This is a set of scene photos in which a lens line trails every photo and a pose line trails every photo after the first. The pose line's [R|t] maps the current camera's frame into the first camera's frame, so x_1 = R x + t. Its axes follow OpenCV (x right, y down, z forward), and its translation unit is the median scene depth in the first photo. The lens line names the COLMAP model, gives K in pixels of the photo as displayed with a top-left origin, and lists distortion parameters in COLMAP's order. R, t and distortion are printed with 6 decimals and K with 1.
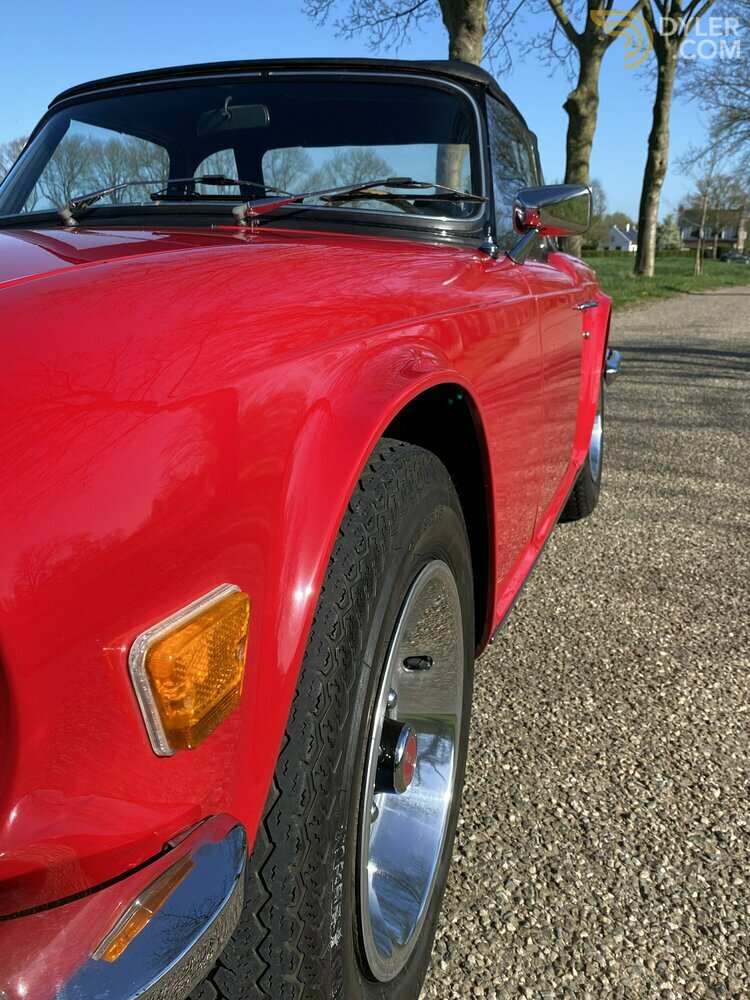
lens RADIAL K [[971.6, 0, 375.0], [0, 971.6, 500.0], [0, 0, 1]] dist [0.015894, -0.024077]
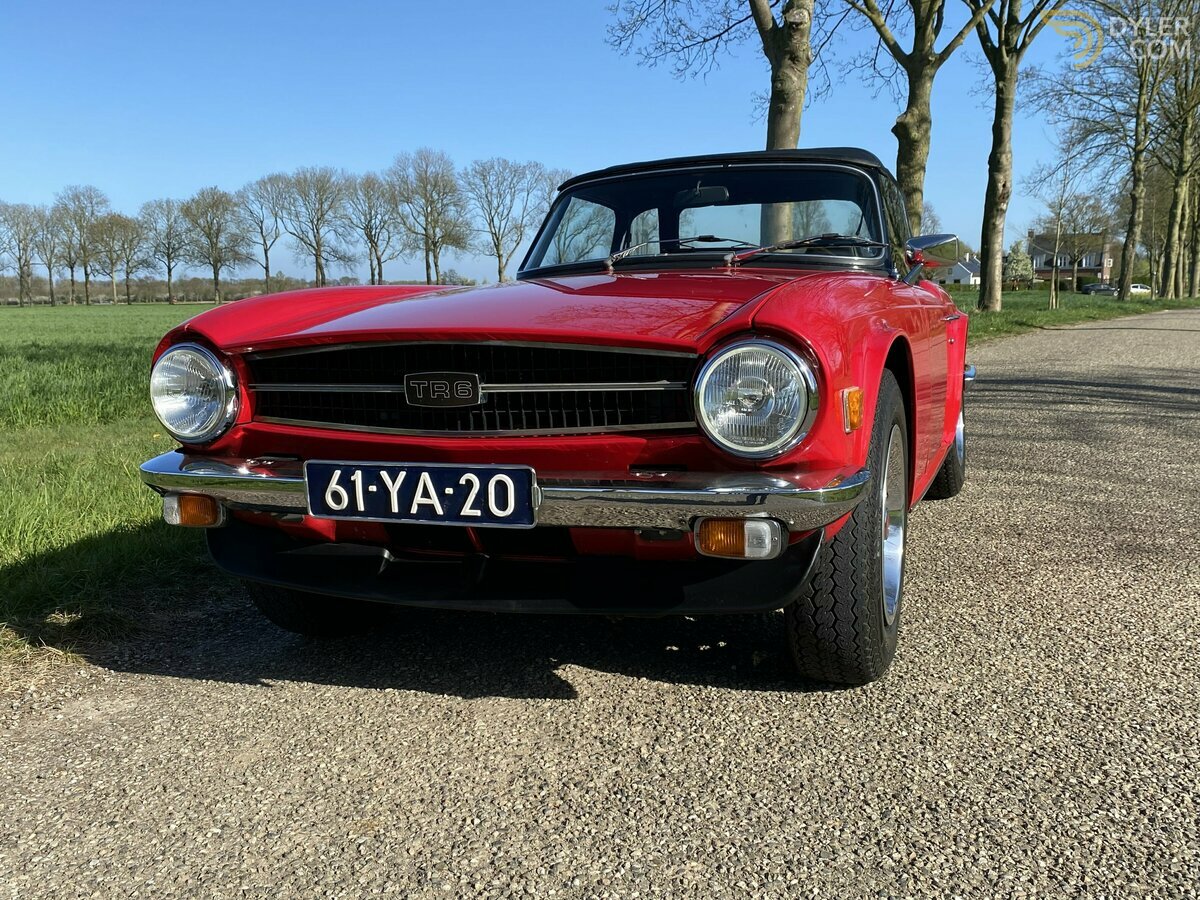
lens RADIAL K [[1165.9, 0, 586.6], [0, 1165.9, 452.5], [0, 0, 1]] dist [0.015894, -0.024077]
pose [[0.997542, -0.012998, -0.068853, -0.016926], [0.005076, 0.993468, -0.113996, 0.015786], [0.069885, 0.113366, 0.991092, -0.058397]]
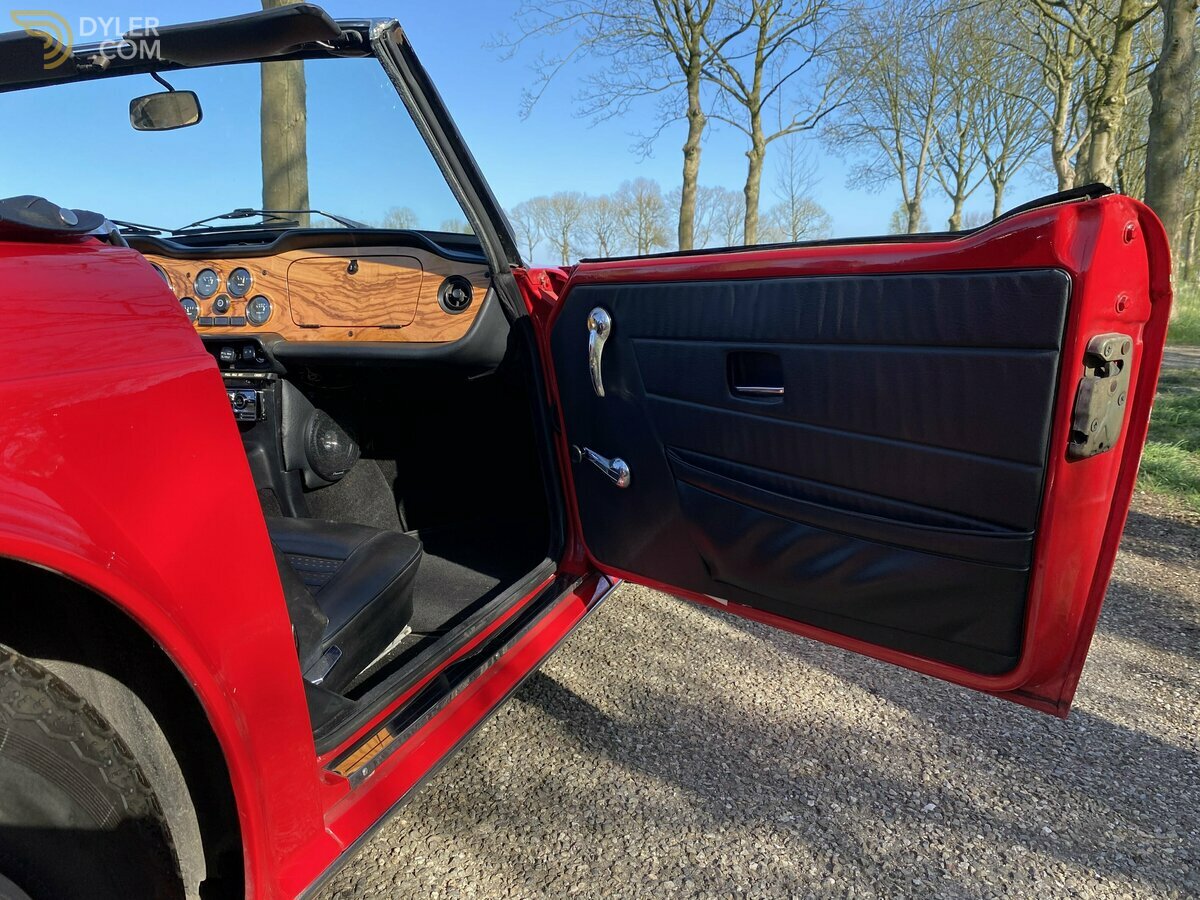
lens RADIAL K [[941.4, 0, 600.0], [0, 941.4, 450.0], [0, 0, 1]] dist [0.039908, -0.001027]
pose [[0.980960, 0.011735, -0.193854, -0.197573], [-0.025570, 0.997287, -0.069021, 0.365483], [0.192518, 0.072663, 0.978599, -1.428807]]
